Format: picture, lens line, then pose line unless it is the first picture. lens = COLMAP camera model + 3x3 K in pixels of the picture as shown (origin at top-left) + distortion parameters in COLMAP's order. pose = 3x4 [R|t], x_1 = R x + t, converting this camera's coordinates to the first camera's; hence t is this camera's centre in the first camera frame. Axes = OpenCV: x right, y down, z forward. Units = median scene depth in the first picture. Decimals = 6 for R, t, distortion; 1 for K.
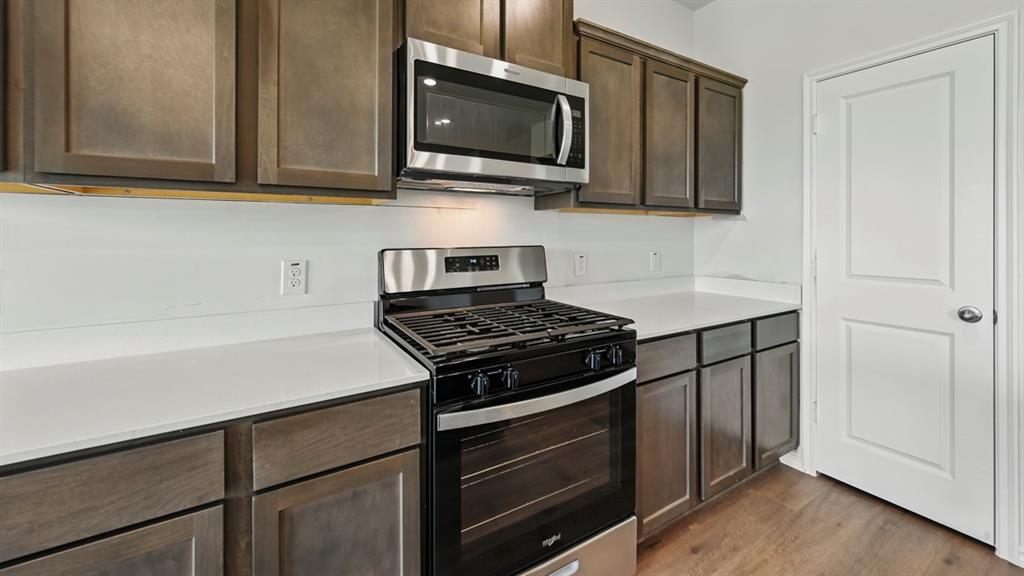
lens RADIAL K [[406.3, 0, 510.4], [0, 406.3, 233.9], [0, 0, 1]] dist [0.000131, 0.000190]
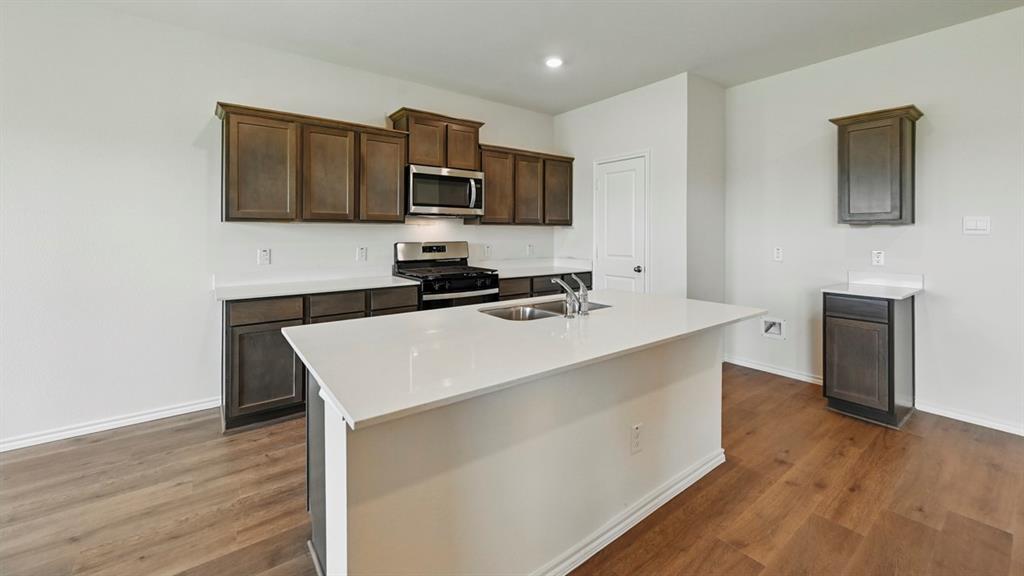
lens RADIAL K [[406.3, 0, 510.4], [0, 406.3, 233.9], [0, 0, 1]] dist [0.000131, 0.000190]
pose [[0.995732, 0.001382, 0.092281, 0.129072], [-0.001759, 0.999990, 0.003998, -0.023566], [-0.092274, -0.004143, 0.995725, -1.383305]]
